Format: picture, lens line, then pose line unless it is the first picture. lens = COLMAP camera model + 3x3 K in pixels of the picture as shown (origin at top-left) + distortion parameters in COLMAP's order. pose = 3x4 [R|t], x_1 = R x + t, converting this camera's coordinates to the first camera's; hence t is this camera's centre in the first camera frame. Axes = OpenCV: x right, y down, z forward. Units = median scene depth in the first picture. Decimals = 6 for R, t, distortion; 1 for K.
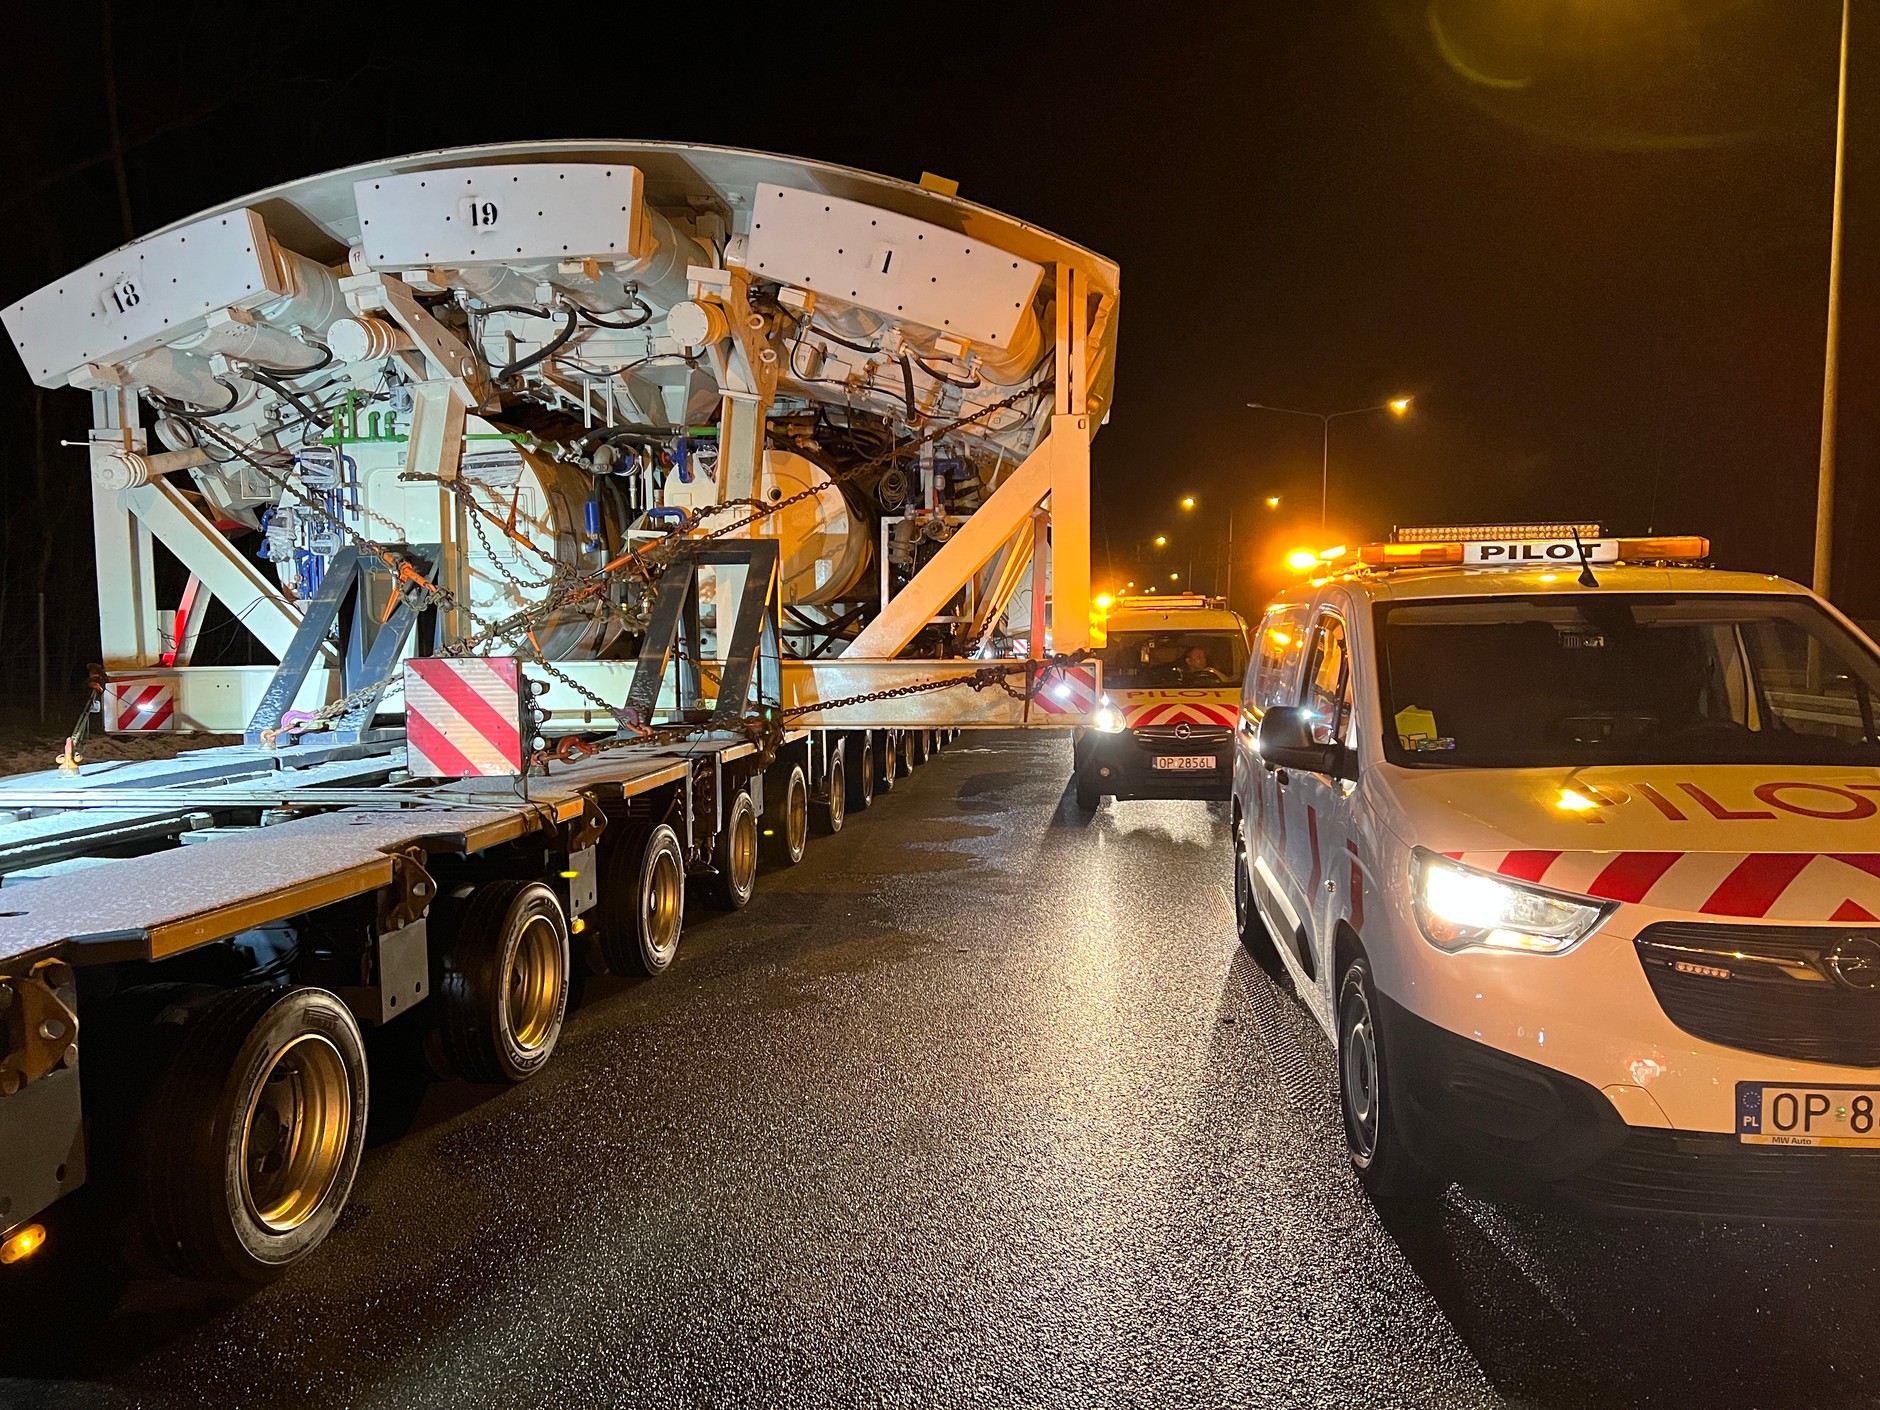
lens RADIAL K [[1345.7, 0, 940.0], [0, 1345.7, 705.0], [0, 0, 1]] dist [0.019326, 0.003357]
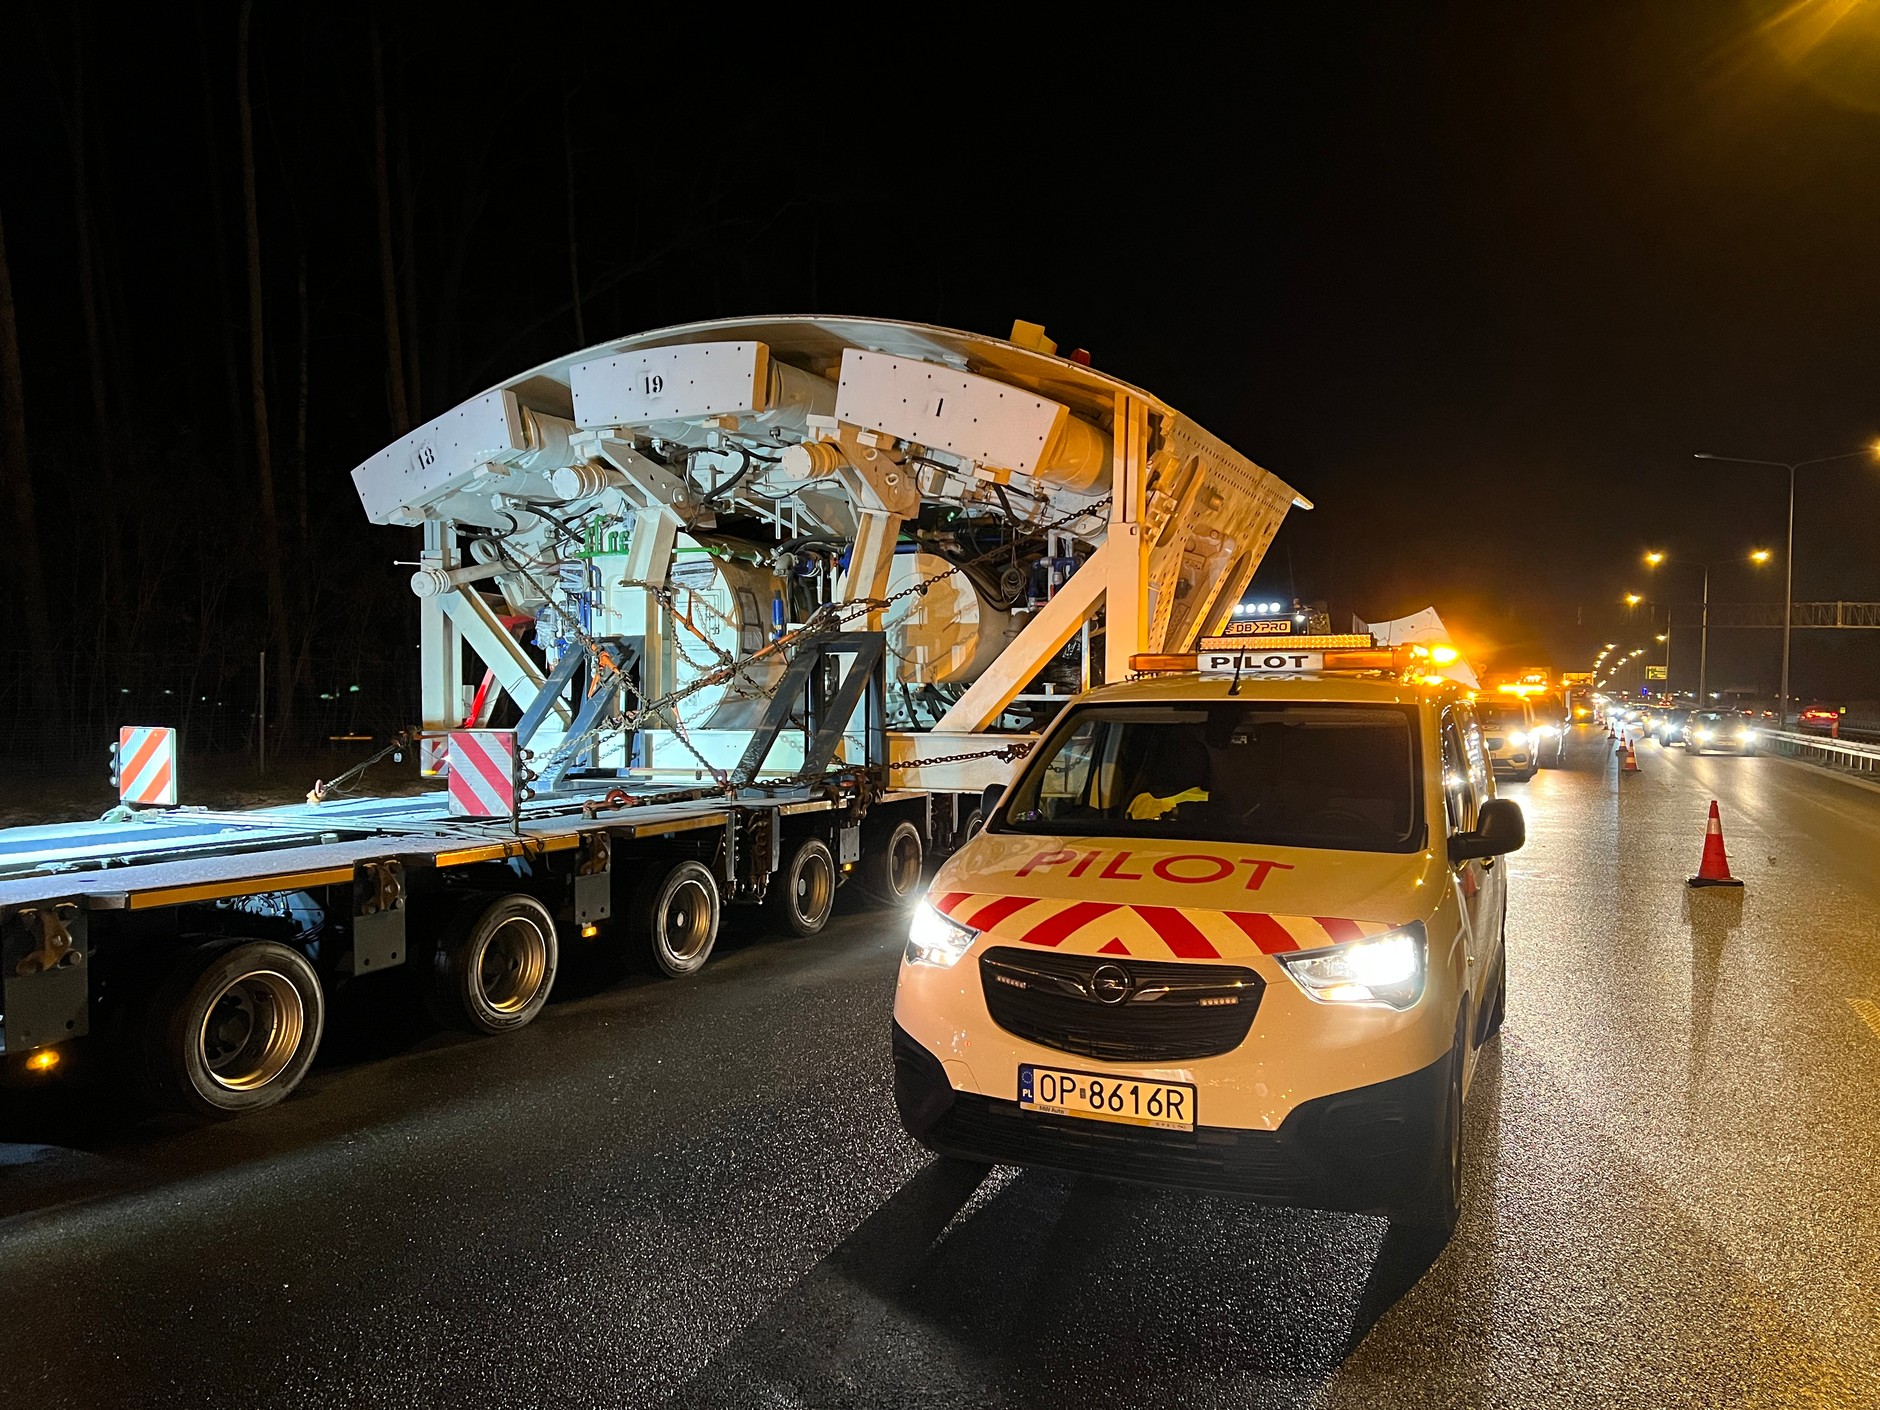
lens RADIAL K [[1338.1, 0, 940.0], [0, 1338.1, 705.0], [0, 0, 1]] dist [0.128228, -0.113805]
pose [[0.949290, 0.014711, -0.314057, 0.293078], [-0.029208, 0.998711, -0.041503, -0.009663], [0.313041, 0.048572, 0.948497, -0.112881]]
